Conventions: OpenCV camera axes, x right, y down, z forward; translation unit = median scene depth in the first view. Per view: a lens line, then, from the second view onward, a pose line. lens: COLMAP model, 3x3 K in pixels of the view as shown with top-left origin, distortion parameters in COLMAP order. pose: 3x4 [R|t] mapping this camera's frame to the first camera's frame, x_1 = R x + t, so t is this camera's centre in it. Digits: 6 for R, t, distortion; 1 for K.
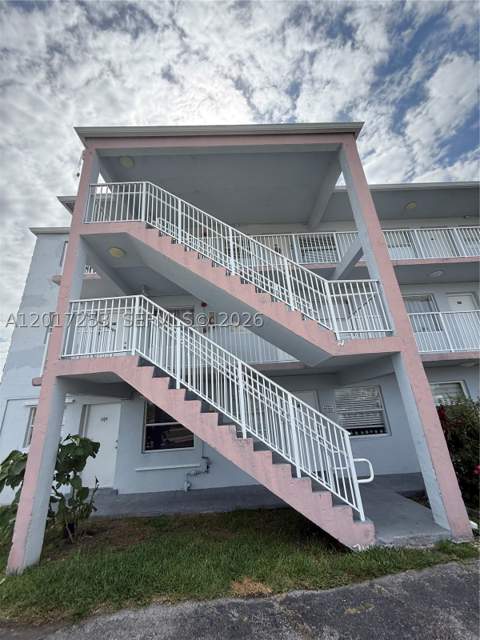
lens RADIAL K [[253.5, 0, 242.3], [0, 253.5, 317.3], [0, 0, 1]] dist [-0.001081, 0.000055]
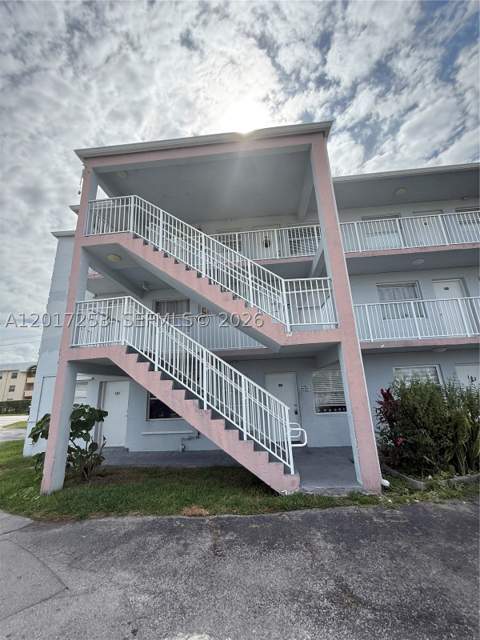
lens RADIAL K [[253.5, 0, 242.3], [0, 253.5, 317.3], [0, 0, 1]] dist [-0.001081, 0.000055]
pose [[0.994550, -0.009972, -0.103785, 0.305632], [0.018292, 0.996665, 0.079526, -0.079753], [0.102646, -0.080991, 0.991415, -0.195990]]
